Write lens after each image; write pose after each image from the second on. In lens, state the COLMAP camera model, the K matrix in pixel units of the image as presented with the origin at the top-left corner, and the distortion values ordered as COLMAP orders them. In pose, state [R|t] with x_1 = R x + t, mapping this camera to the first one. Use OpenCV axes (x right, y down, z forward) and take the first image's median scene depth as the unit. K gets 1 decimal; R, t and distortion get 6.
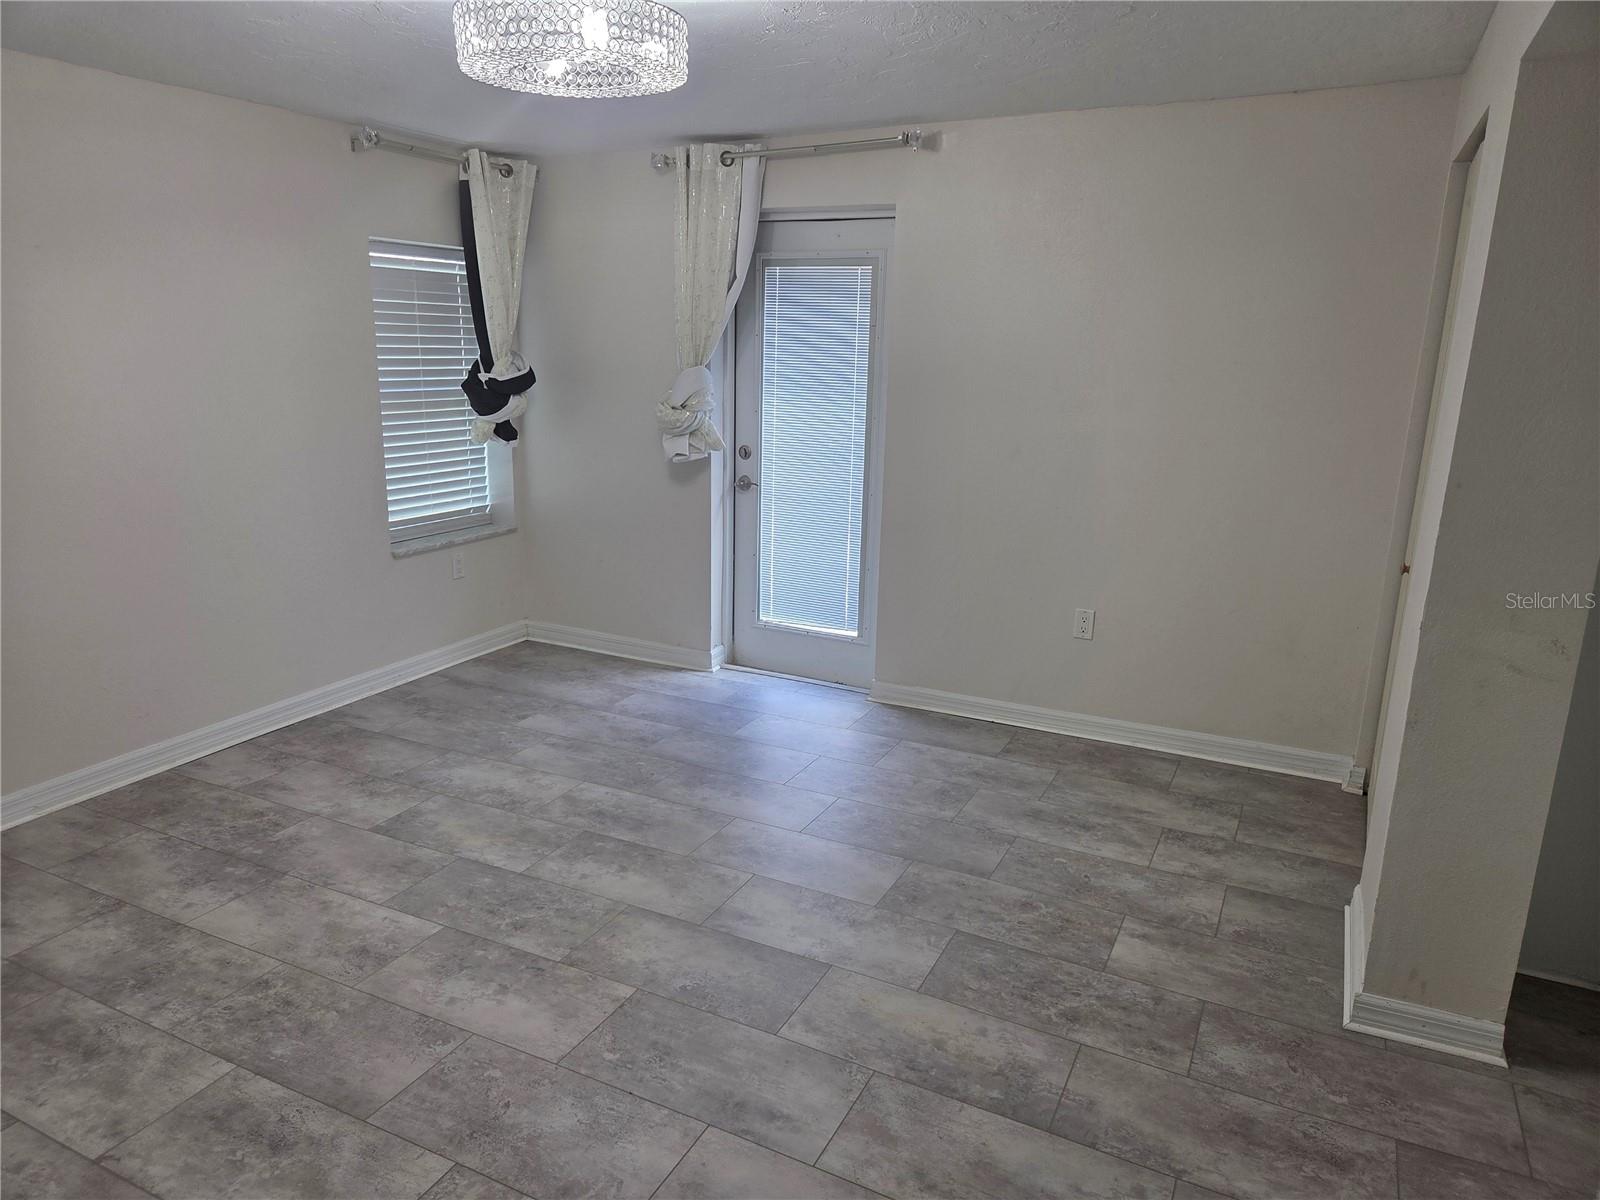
lens RADIAL K [[1072.1, 0, 790.8], [0, 1072.1, 597.2], [0, 0, 1]] dist [0.062453, -0.054466]
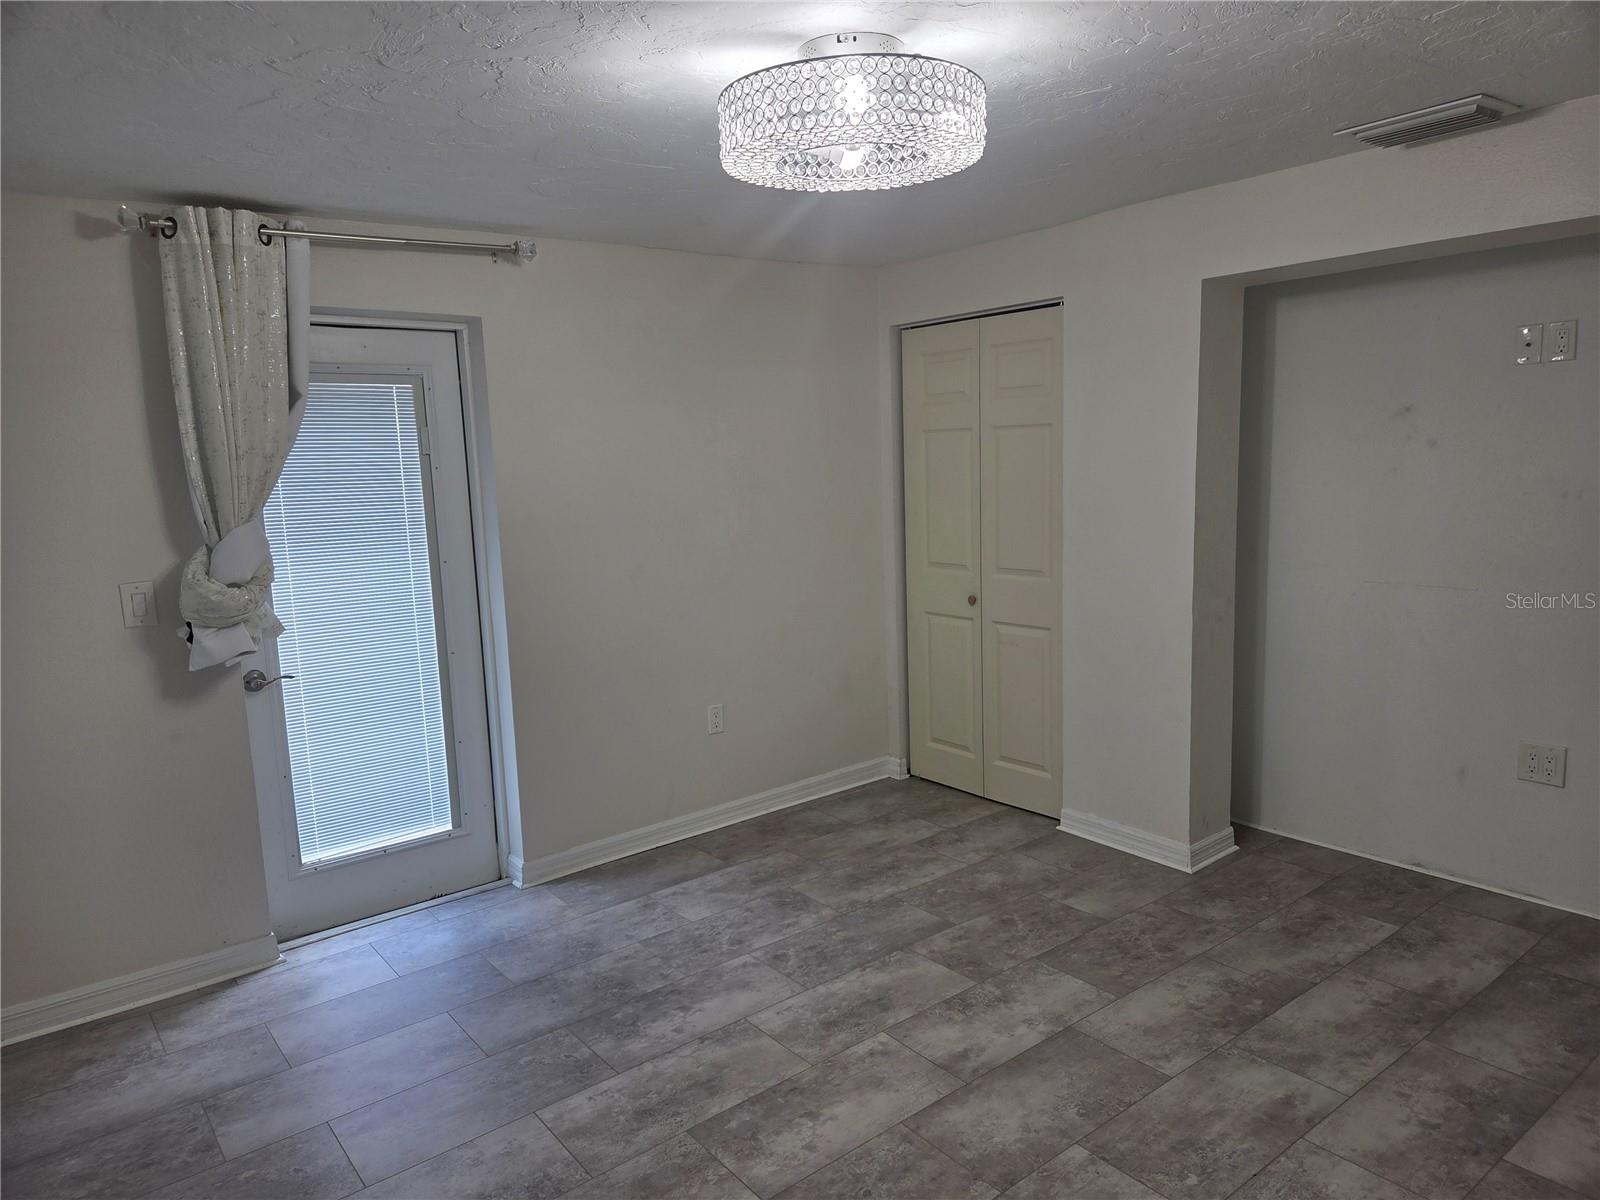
lens RADIAL K [[1072.1, 0, 812.6], [0, 1072.1, 601.7], [0, 0, 1]] dist [0.062453, -0.054466]
pose [[0.416646, -0.163757, 0.894198, -0.775868], [0.262157, 0.963496, 0.054298, -0.149742], [-0.870448, 0.211797, 0.444367, 0.540380]]
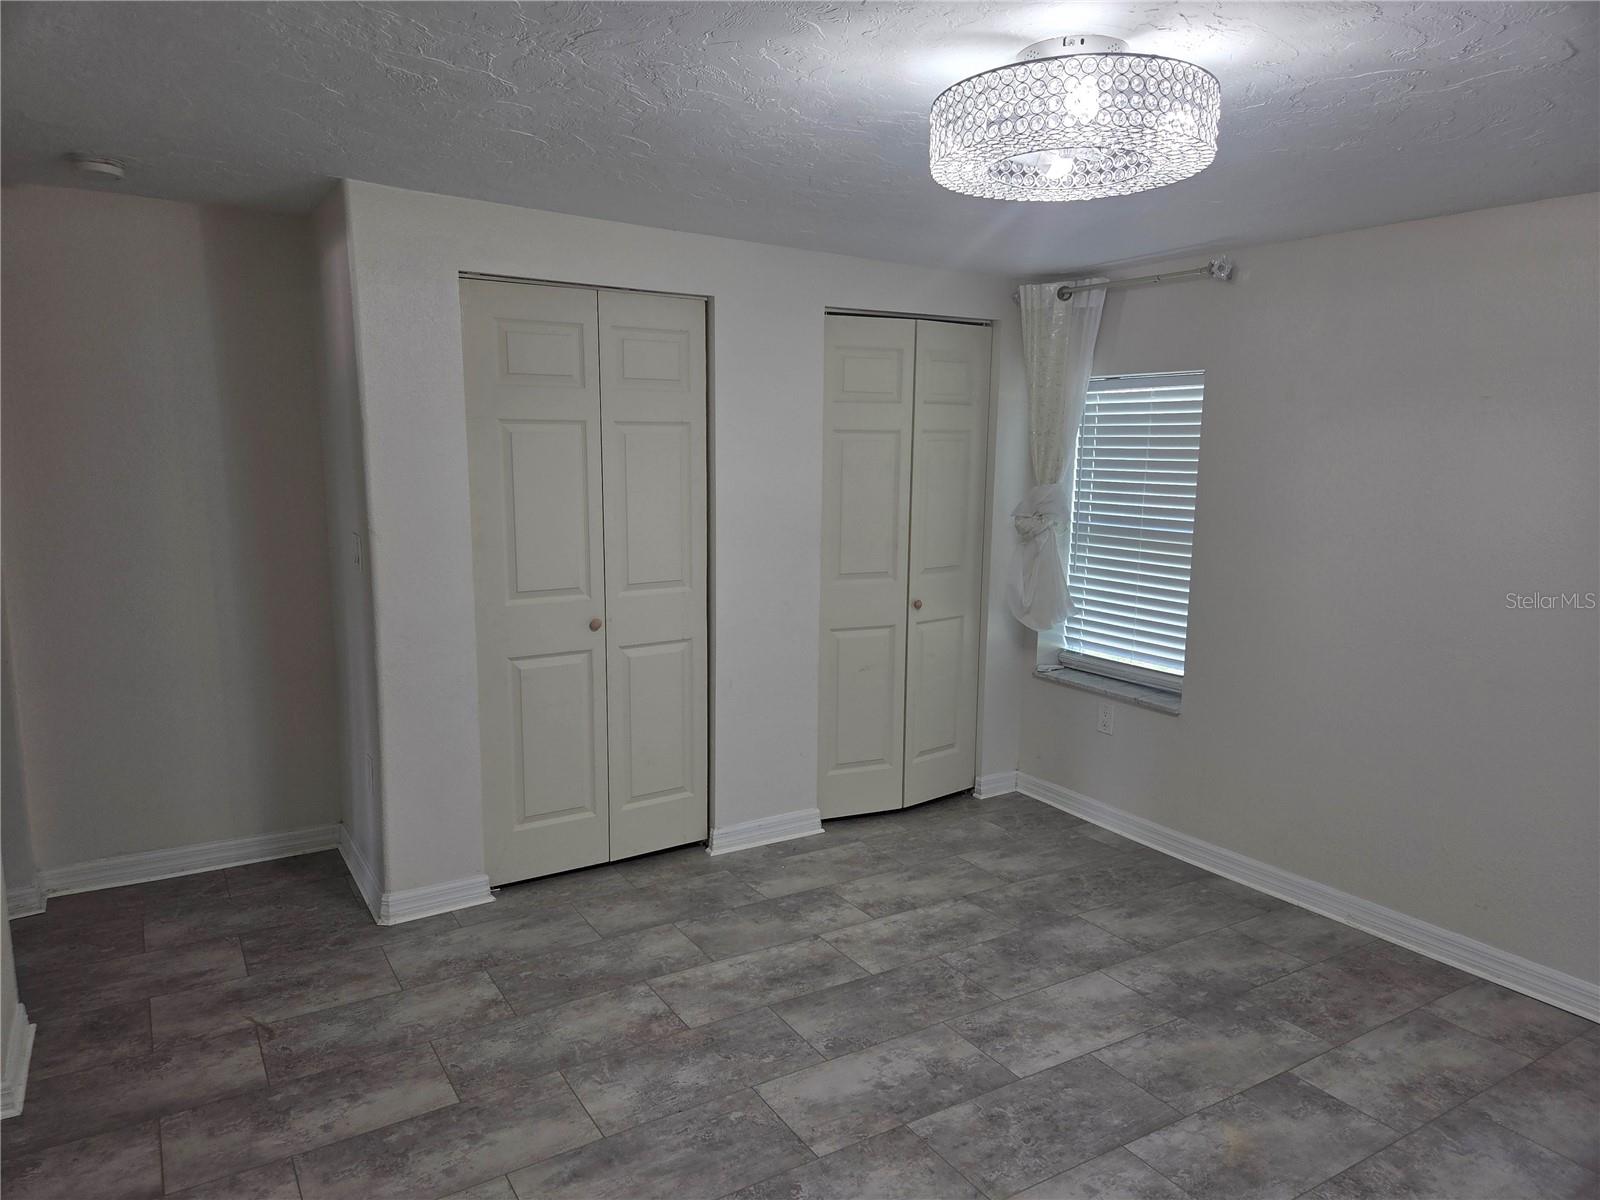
lens RADIAL K [[1072.1, 0, 789.6], [0, 1072.1, 601.2], [0, 0, 1]] dist [0.062453, -0.054466]
pose [[-0.525590, 0.099188, -0.844936, 0.482985], [-0.225742, 0.941317, 0.250924, -0.249873], [0.820241, 0.322621, -0.472356, 0.996420]]
